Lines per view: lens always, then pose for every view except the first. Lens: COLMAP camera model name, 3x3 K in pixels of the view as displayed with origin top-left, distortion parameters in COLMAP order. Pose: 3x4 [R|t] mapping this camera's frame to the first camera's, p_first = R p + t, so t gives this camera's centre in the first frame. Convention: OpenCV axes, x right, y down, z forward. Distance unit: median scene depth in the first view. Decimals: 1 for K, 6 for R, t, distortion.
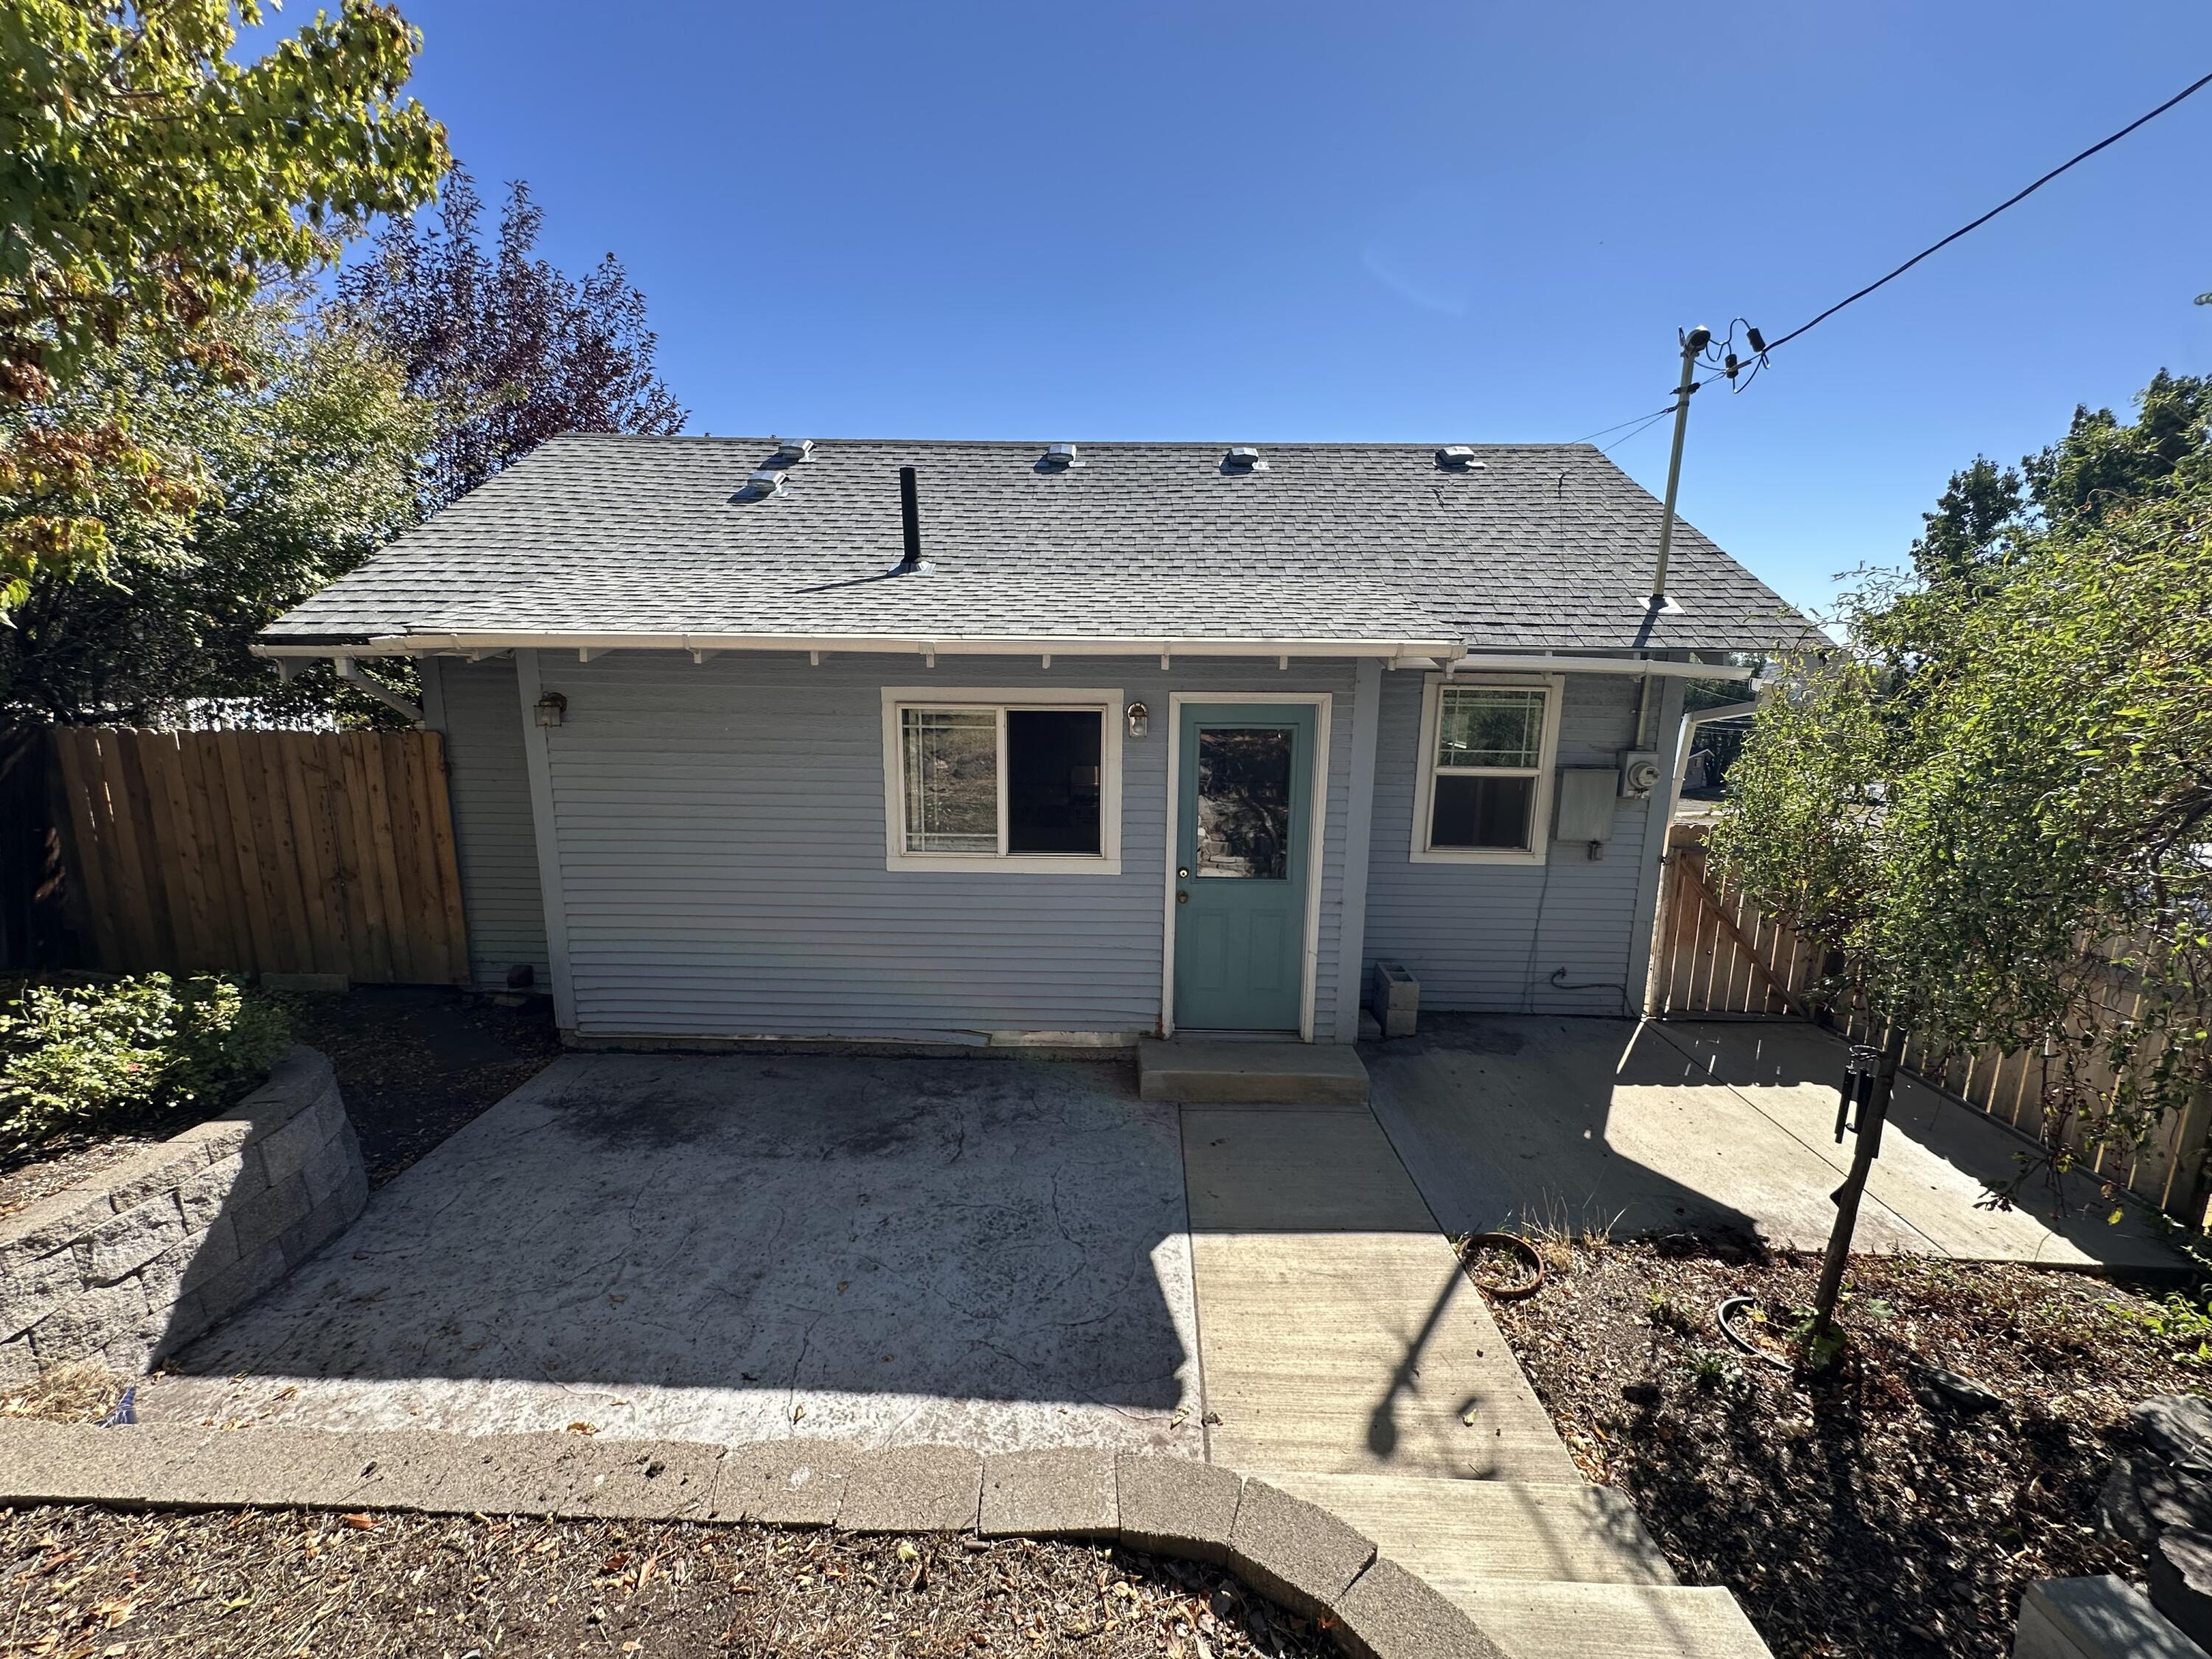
lens RADIAL K [[882.0, 0, 1104.5], [0, 882.0, 827.7], [0, 0, 1]] dist [-0.001886, 0.000484]
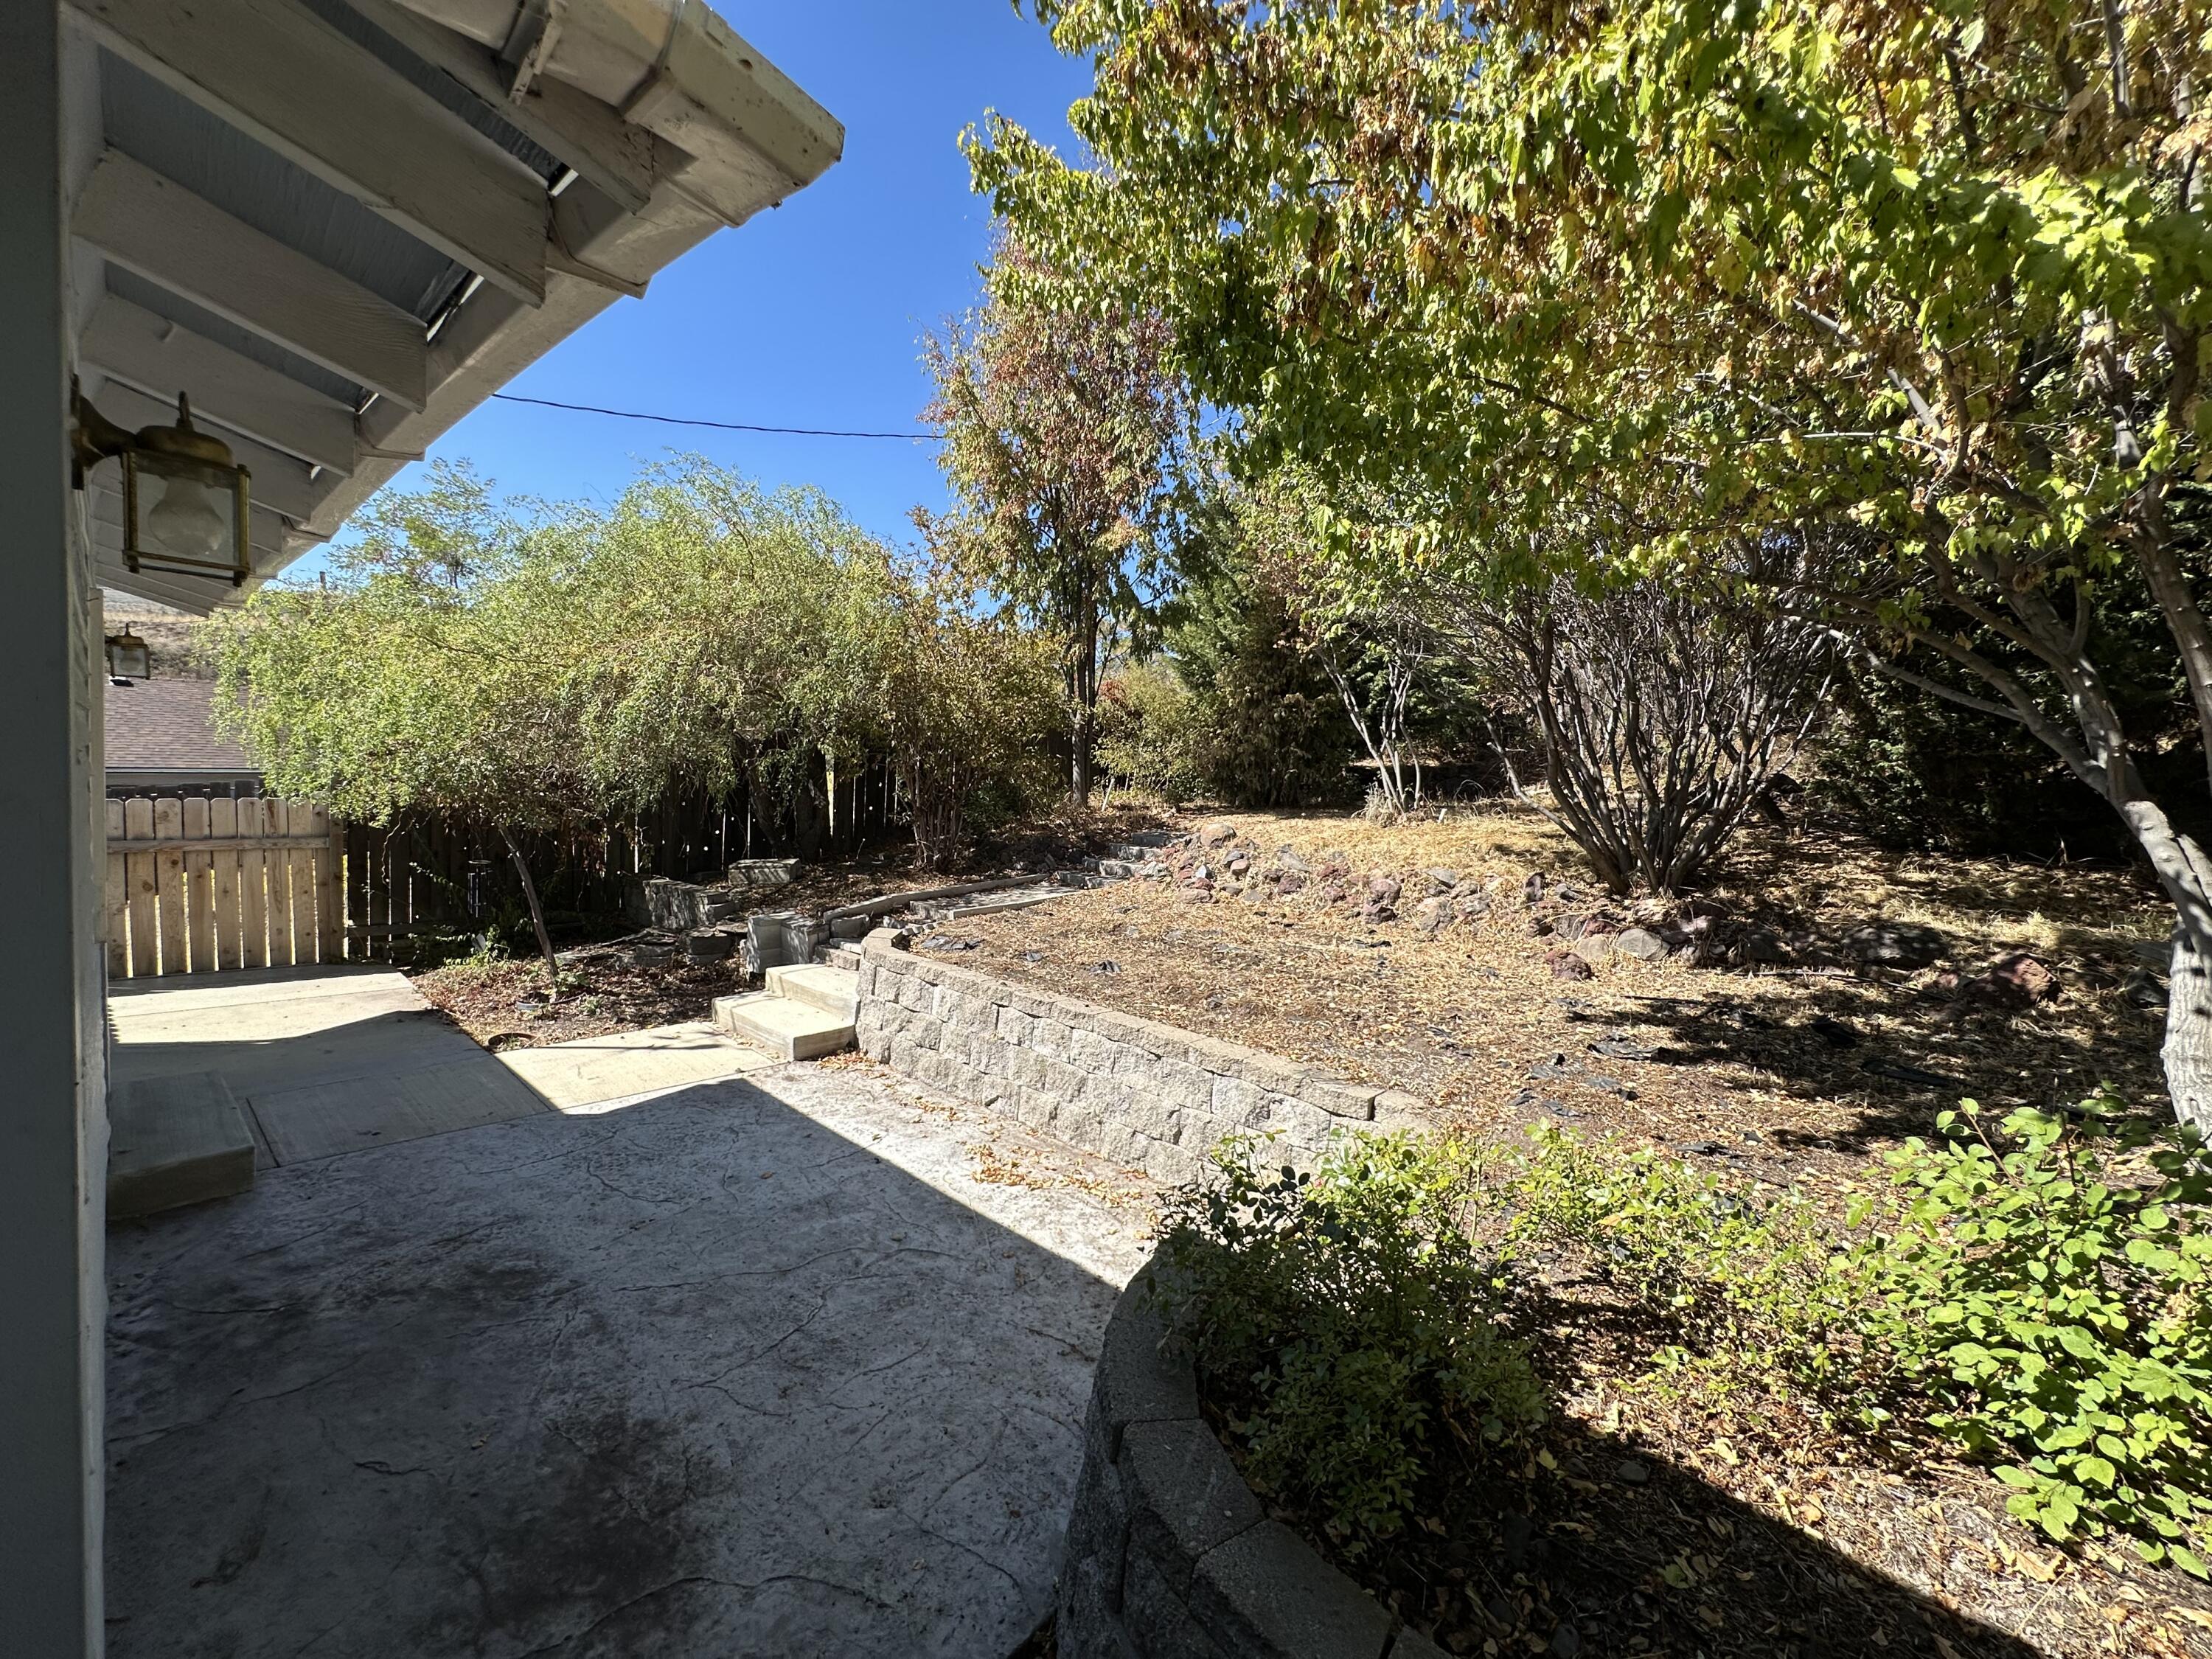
lens RADIAL K [[882.0, 0, 1104.5], [0, 882.0, 827.7], [0, 0, 1]] dist [-0.001886, 0.000484]
pose [[-0.759031, -0.092998, 0.644379, -0.975264], [0.055152, 0.977003, 0.205968, -0.093508], [-0.648715, 0.191874, -0.736447, 1.087895]]
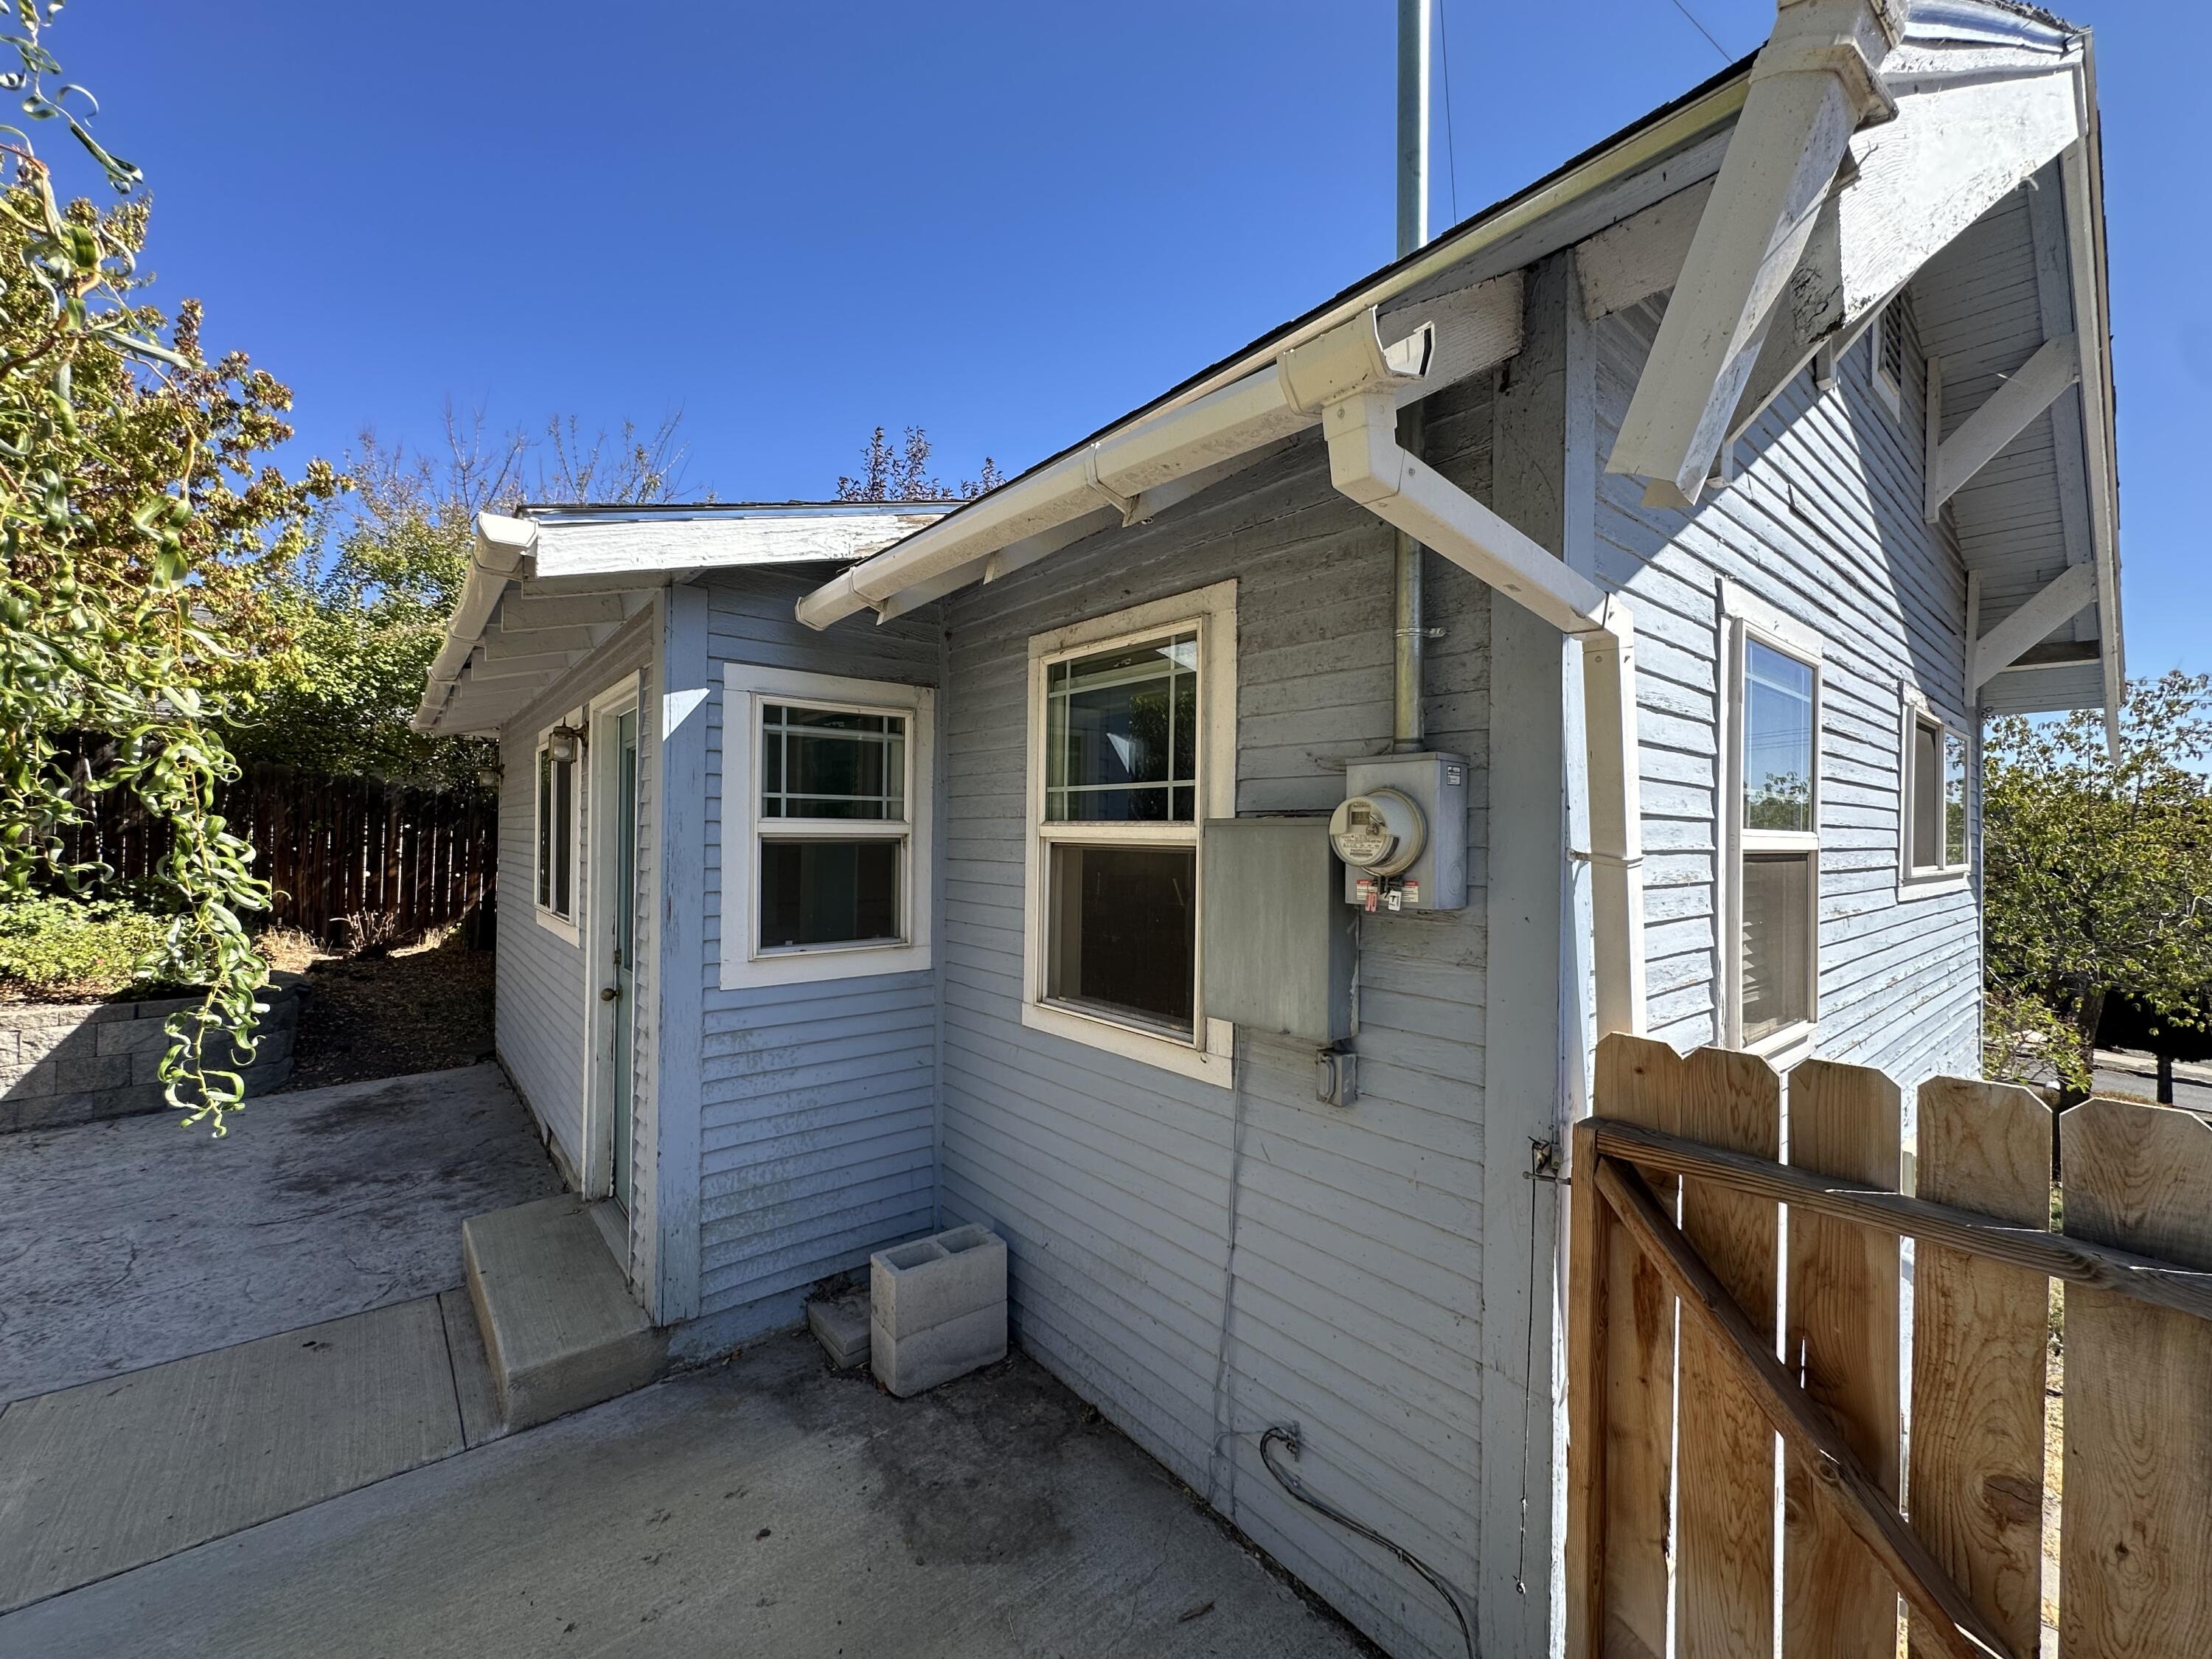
lens RADIAL K [[882.0, 0, 1104.5], [0, 882.0, 827.7], [0, 0, 1]] dist [-0.001886, 0.000484]
pose [[0.649475, -0.013519, -0.760263, 0.971939], [-0.140503, 0.980491, -0.137464, -0.007557], [0.747289, 0.196099, 0.634905, 0.923199]]
